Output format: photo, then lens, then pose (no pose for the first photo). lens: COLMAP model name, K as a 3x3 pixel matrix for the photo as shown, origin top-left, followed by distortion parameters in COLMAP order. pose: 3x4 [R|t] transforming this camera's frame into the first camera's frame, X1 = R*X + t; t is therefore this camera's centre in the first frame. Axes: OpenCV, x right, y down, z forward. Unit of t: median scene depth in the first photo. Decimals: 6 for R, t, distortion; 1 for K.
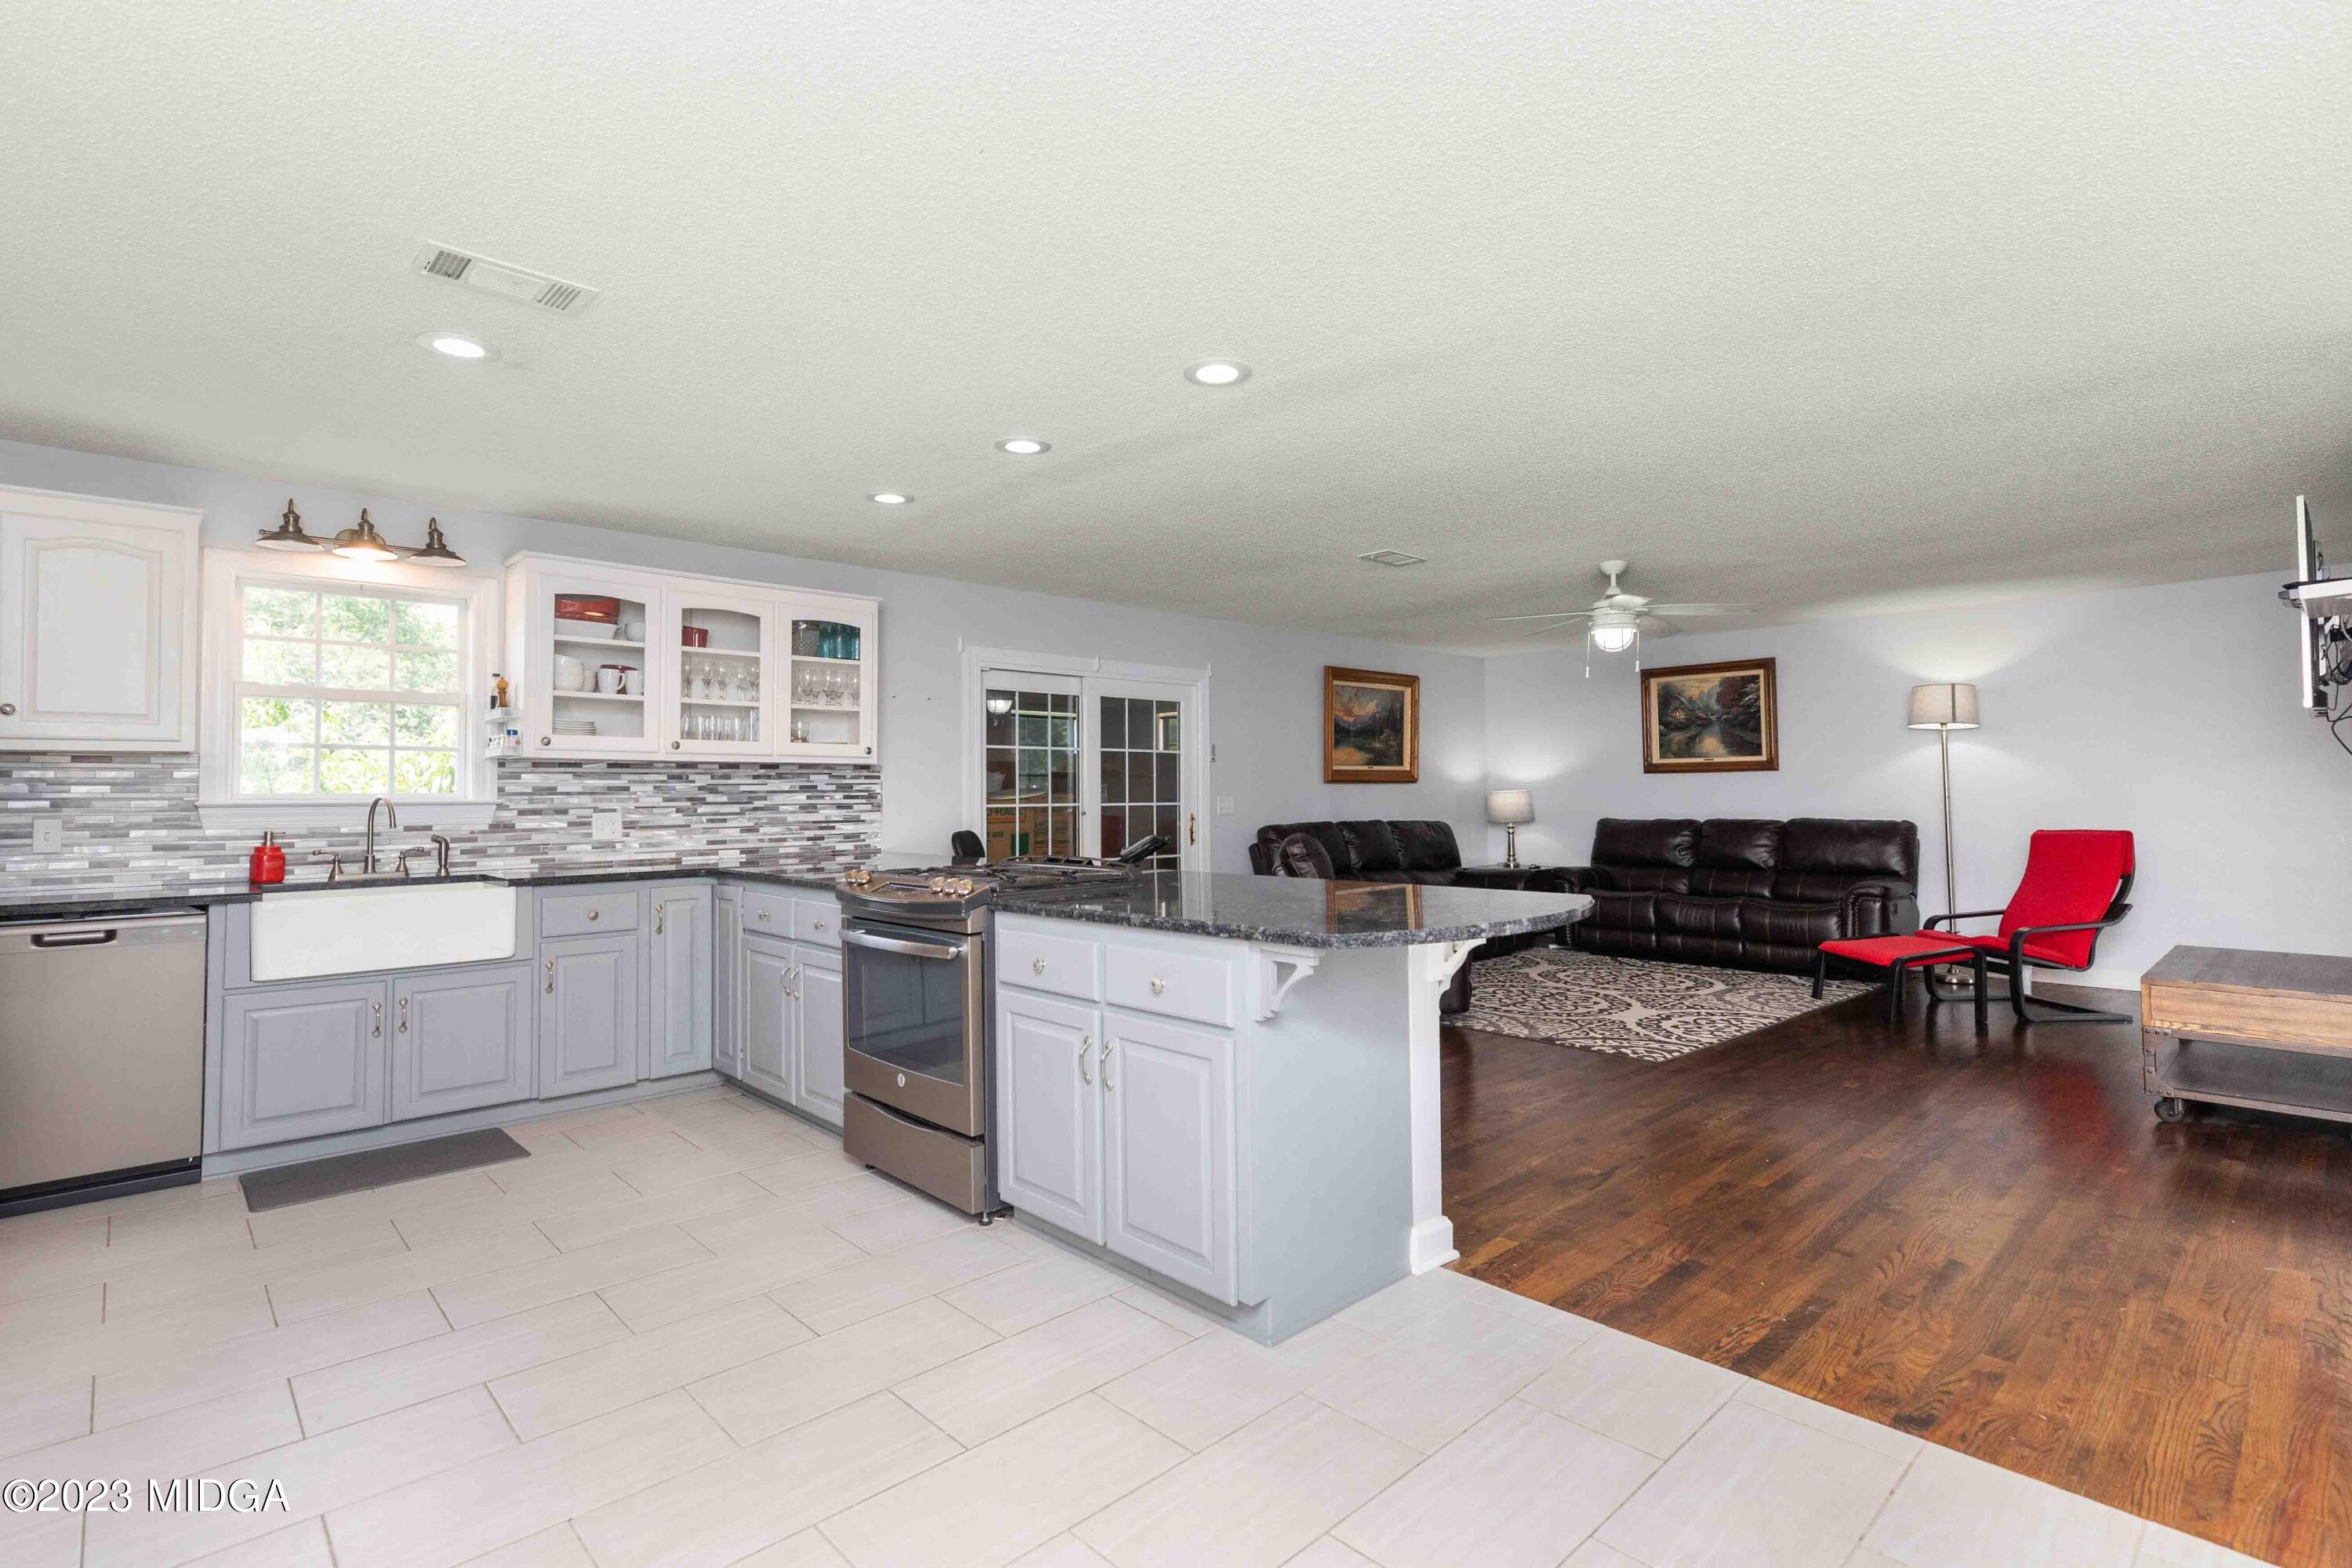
lens RADIAL K [[1099.8, 0, 1180.5], [0, 1099.8, 742.0], [0, 0, 1]] dist [0.014034, 0.000138]
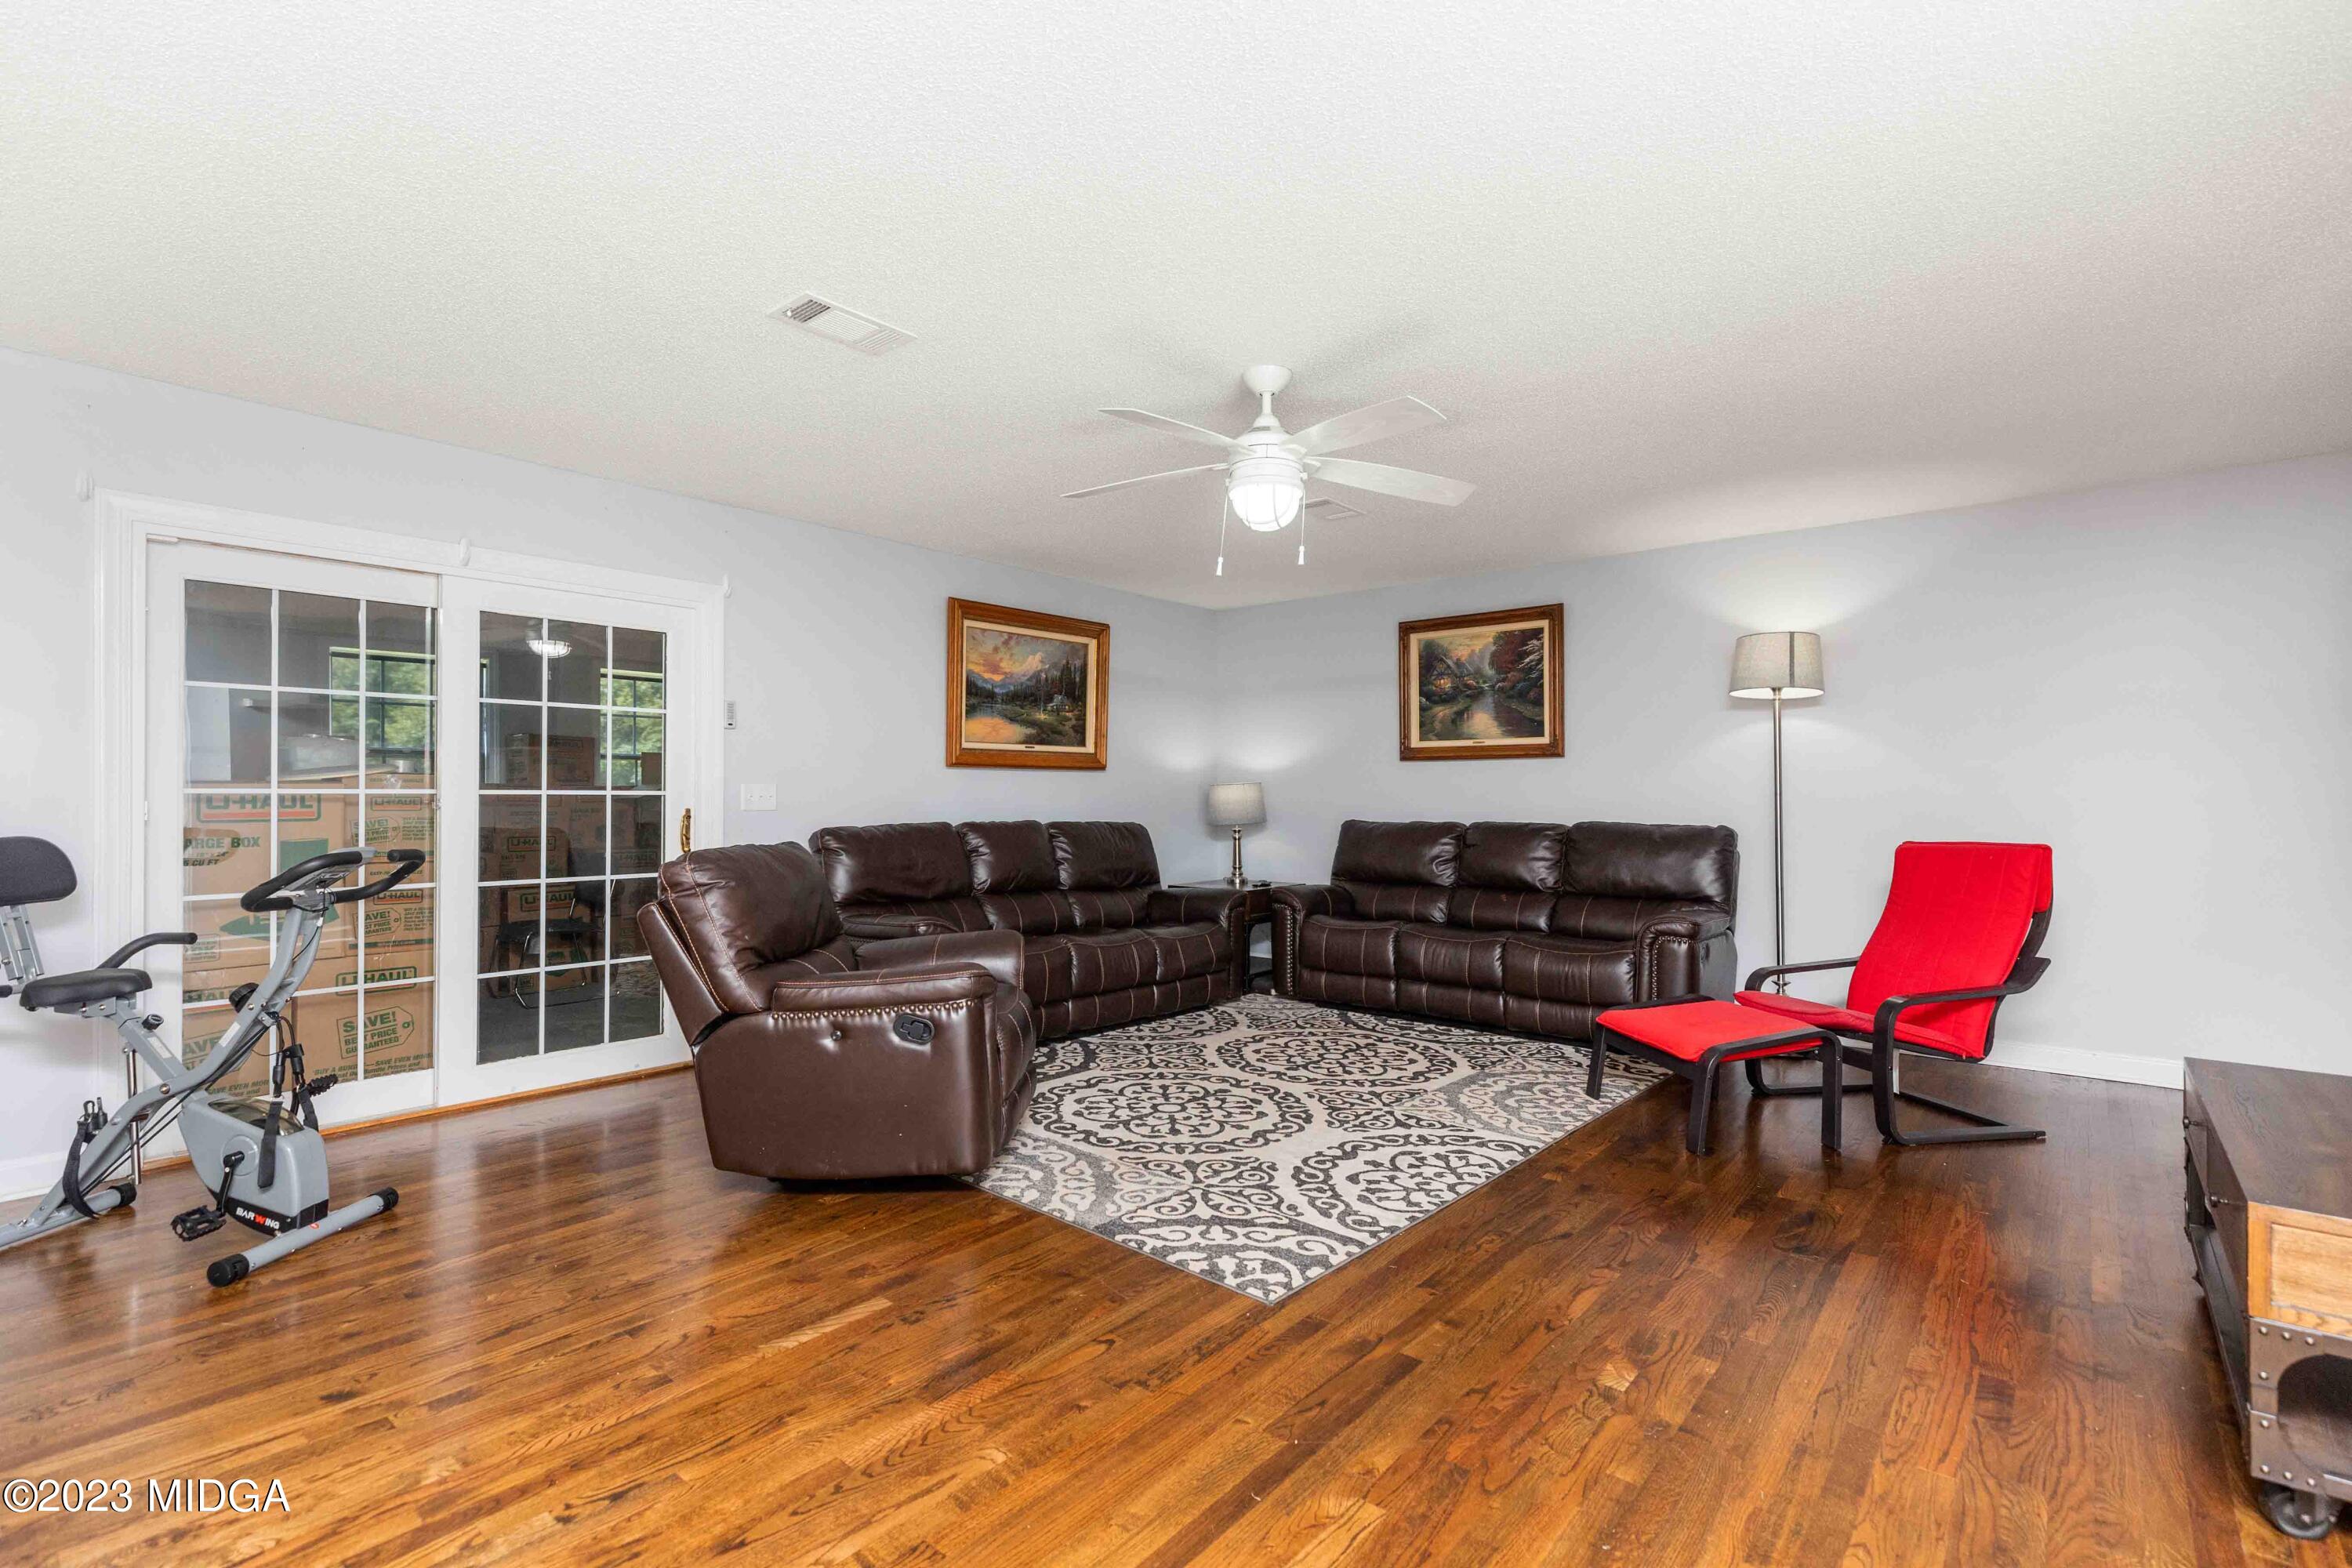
lens RADIAL K [[1070.0, 0, 1180.5], [0, 1070.0, 772.5], [0, 0, 1]] dist [0.012014, -0.000070]
pose [[0.992638, 0.012201, 0.120503, 0.205079], [-0.015513, 0.999526, 0.026582, 0.021726], [-0.120122, -0.028256, 0.992357, 0.325984]]
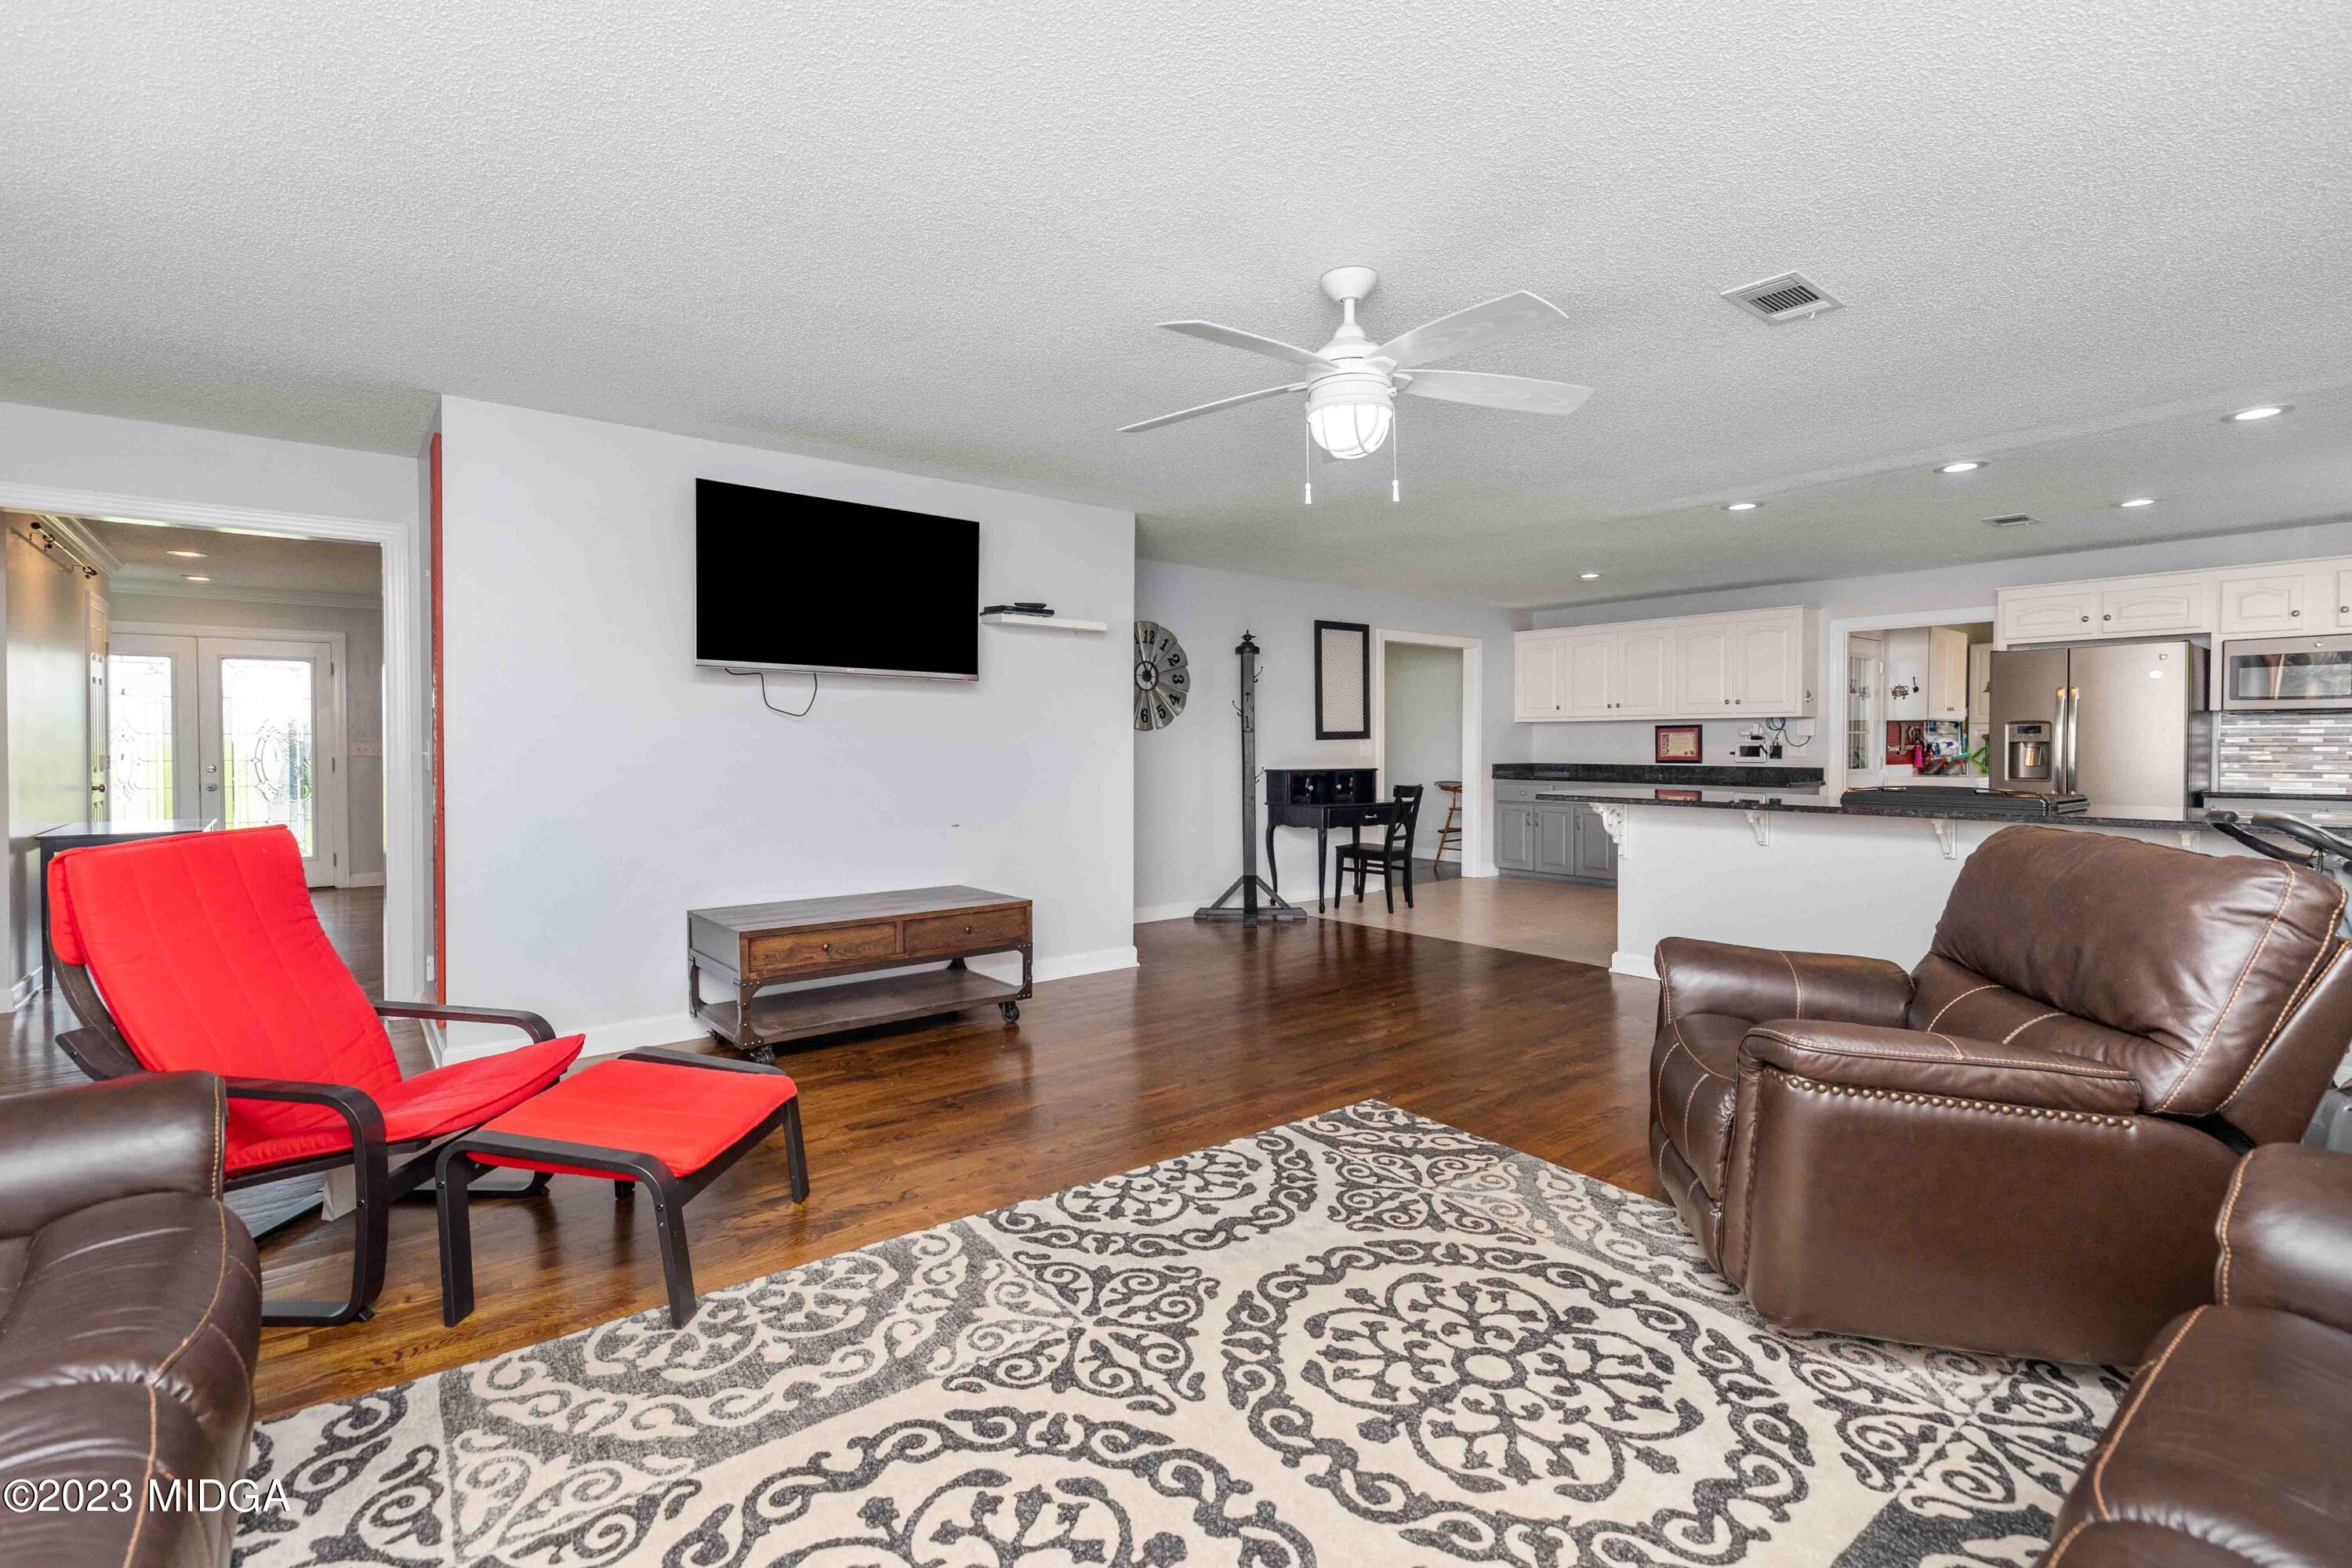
lens RADIAL K [[1070.0, 0, 1180.5], [0, 1070.0, 772.5], [0, 0, 1]] dist [0.012014, -0.000070]
pose [[-0.997179, 0.007754, 0.074654, 0.313893], [0.006194, 0.999758, -0.021108, 0.051611], [-0.074800, -0.020586, -0.996986, 1.072875]]
